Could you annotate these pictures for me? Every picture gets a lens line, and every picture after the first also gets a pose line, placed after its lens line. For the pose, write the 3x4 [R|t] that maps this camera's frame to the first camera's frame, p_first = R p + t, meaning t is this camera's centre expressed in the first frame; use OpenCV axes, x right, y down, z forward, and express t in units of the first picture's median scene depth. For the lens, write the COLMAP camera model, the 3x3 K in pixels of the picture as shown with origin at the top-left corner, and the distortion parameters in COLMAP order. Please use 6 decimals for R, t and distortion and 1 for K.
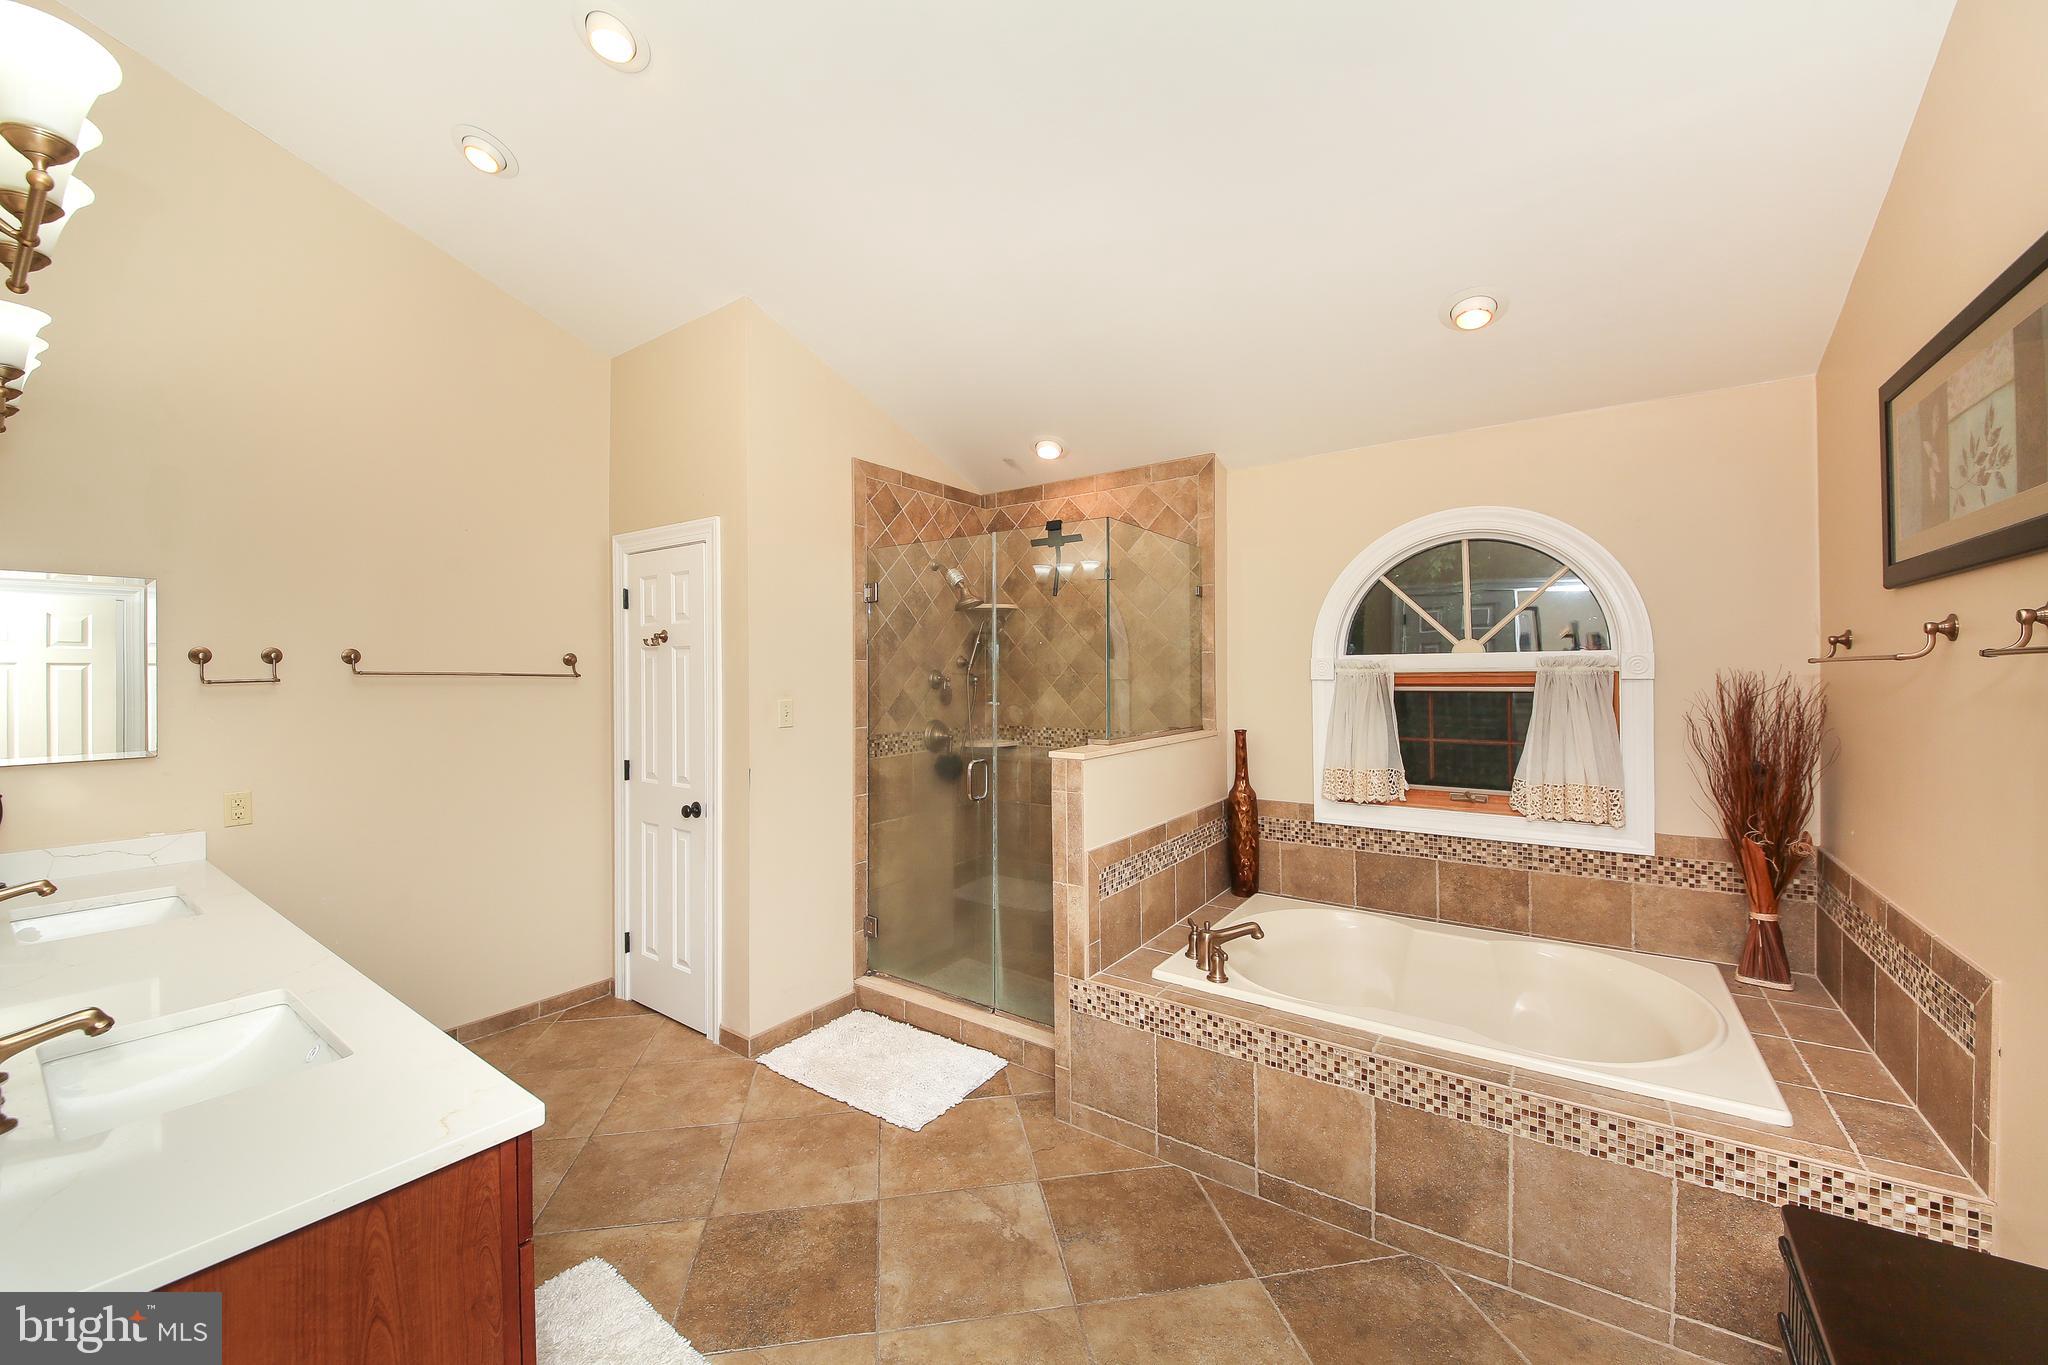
lens RADIAL K [[788.0, 0, 1004.3], [0, 788.0, 677.4], [0, 0, 1]] dist [0.000356, 0.000027]
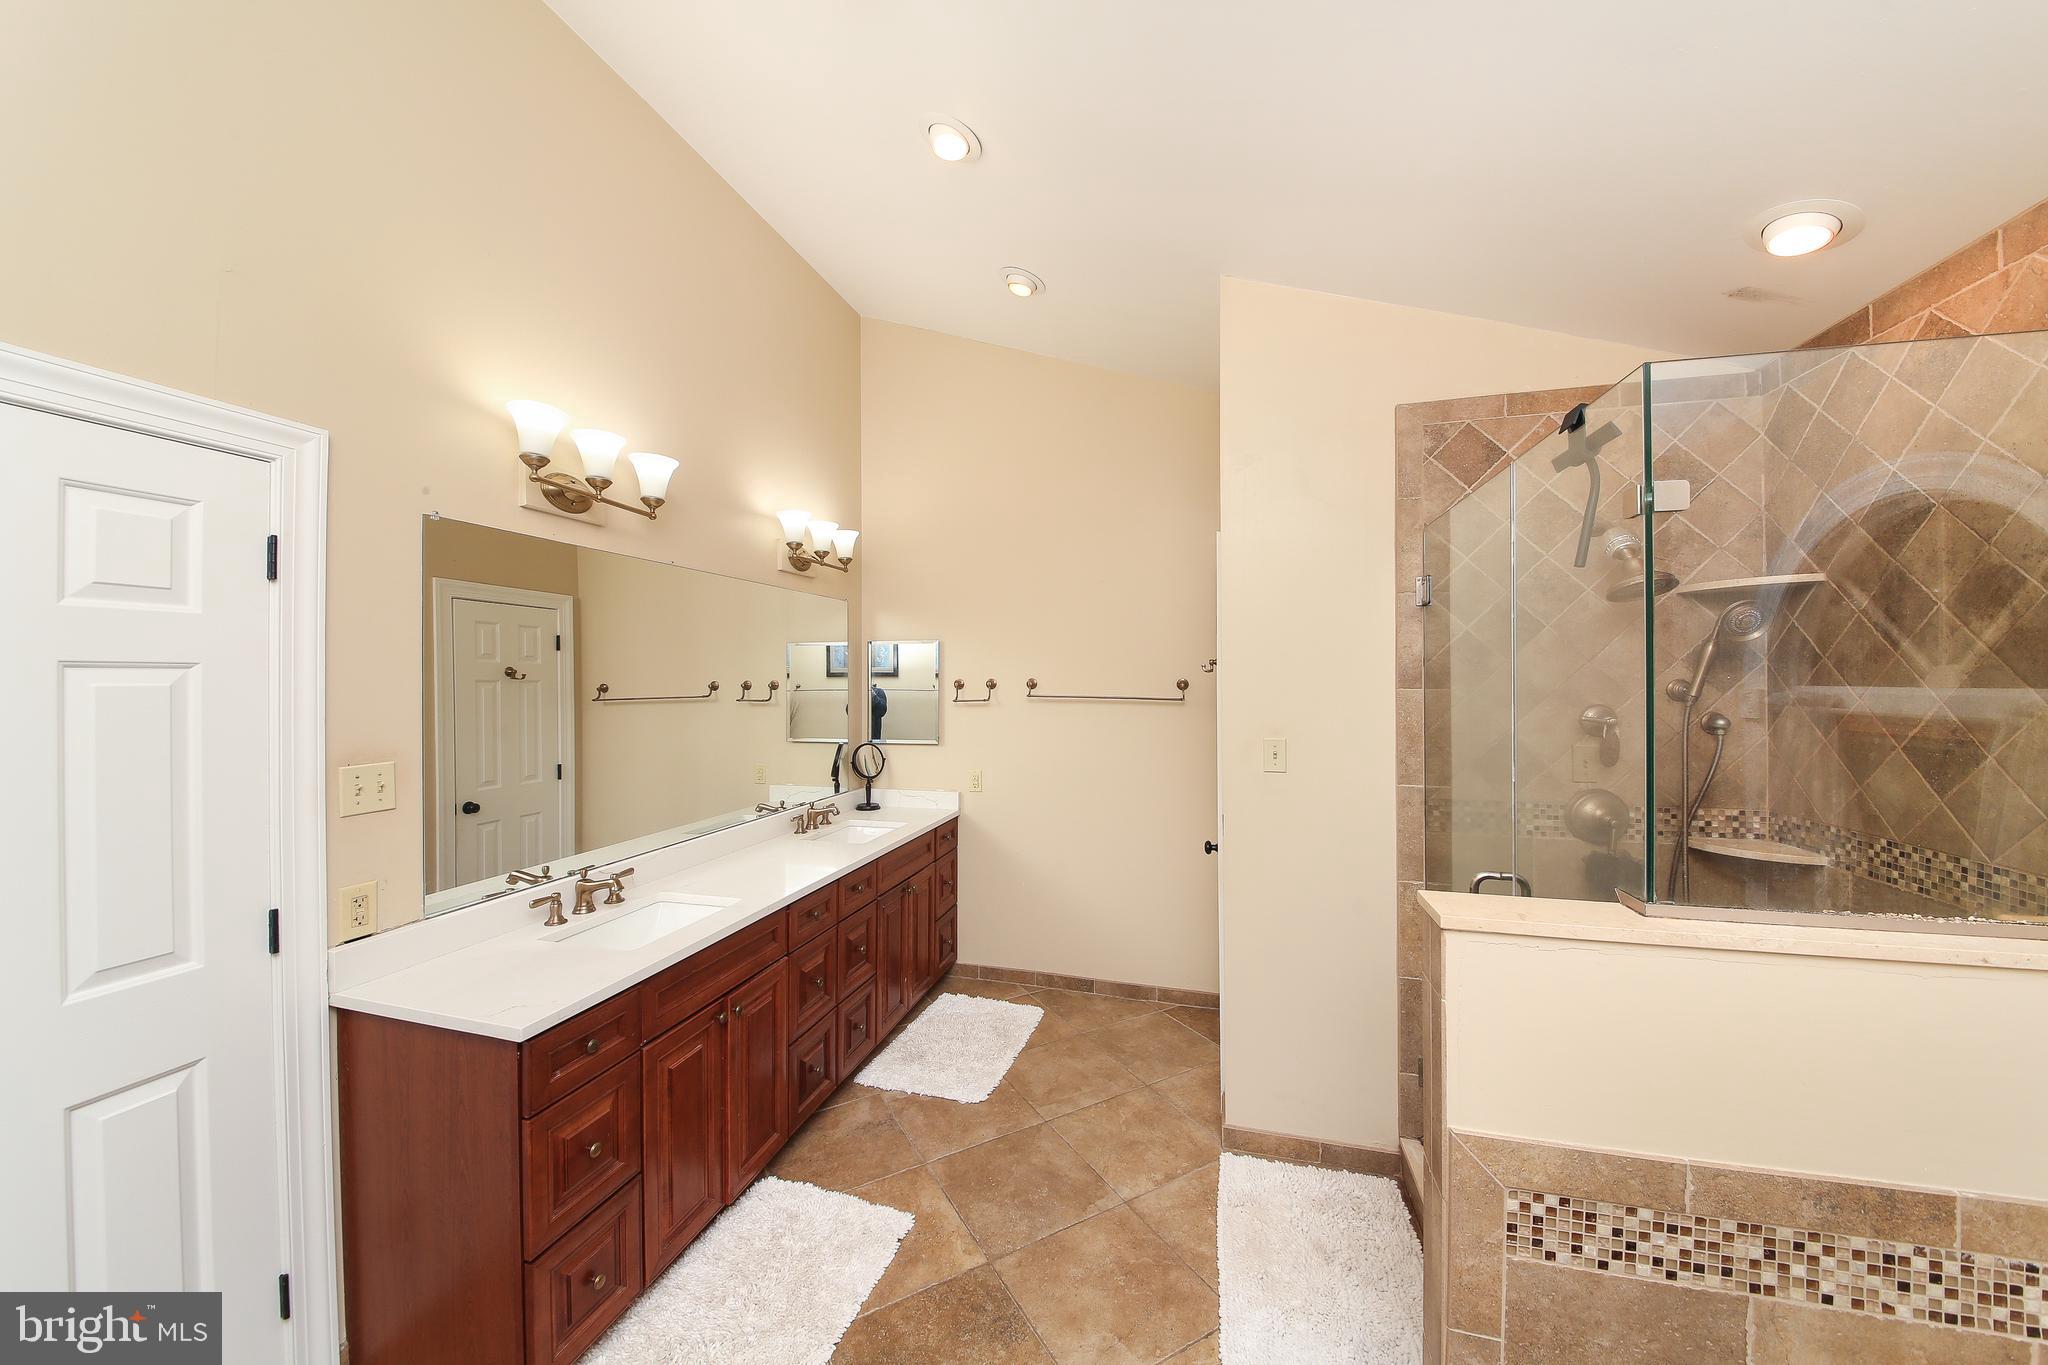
lens RADIAL K [[728.5, 0, 1016.8], [0, 728.5, 681.9], [0, 0, 1]] dist [-0.001926, -0.001317]
pose [[0.344322, 0.010041, -0.938798, 0.377012], [0.002324, 0.999931, 0.011547, -0.045570], [0.938849, -0.006157, 0.344275, 0.548896]]
